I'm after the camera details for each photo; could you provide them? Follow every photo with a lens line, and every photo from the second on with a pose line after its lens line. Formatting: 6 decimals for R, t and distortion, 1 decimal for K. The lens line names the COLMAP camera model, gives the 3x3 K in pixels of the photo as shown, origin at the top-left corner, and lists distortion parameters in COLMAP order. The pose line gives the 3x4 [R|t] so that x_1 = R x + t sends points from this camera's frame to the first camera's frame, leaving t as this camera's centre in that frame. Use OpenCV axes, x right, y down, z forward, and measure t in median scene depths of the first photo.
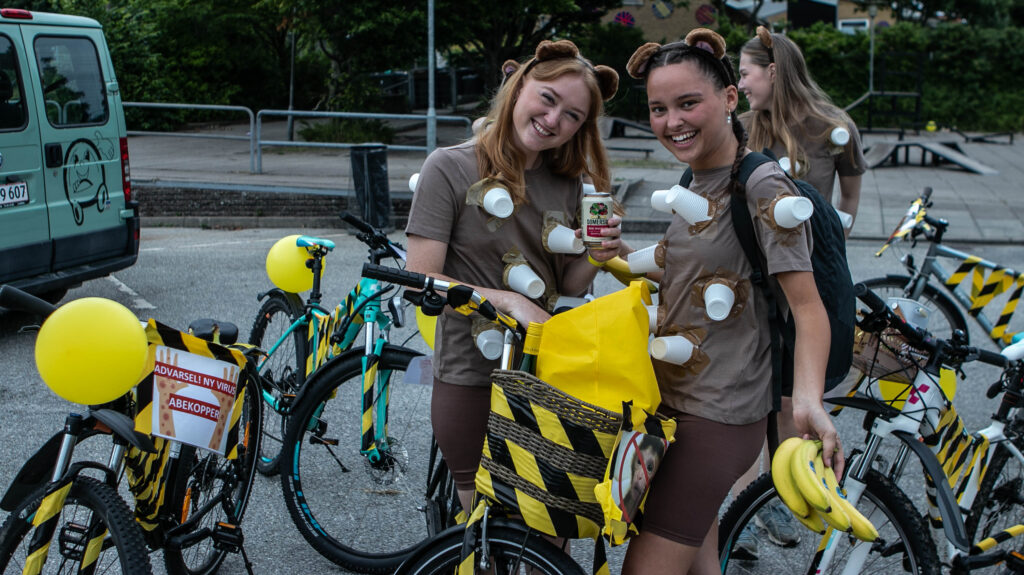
lens RADIAL K [[1237.7, 0, 511.7], [0, 1237.7, 288.0], [0, 0, 1]] dist [0.005412, 0.000000]
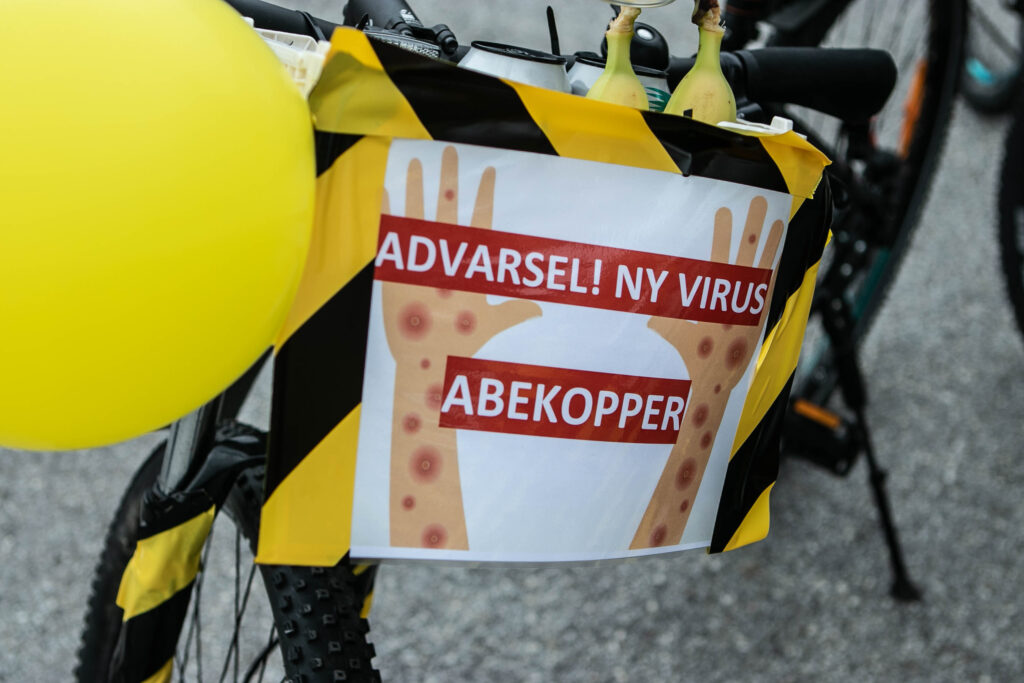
lens RADIAL K [[1890.0, 0, 511.8], [0, 1890.0, 341.6], [0, 0, 1]] dist [-0.030983, 0.000000]
pose [[0.898931, 0.154374, -0.409990, -0.125103], [0.008088, 0.929849, 0.367851, -0.041338], [0.438016, -0.333989, 0.834622, 0.710470]]
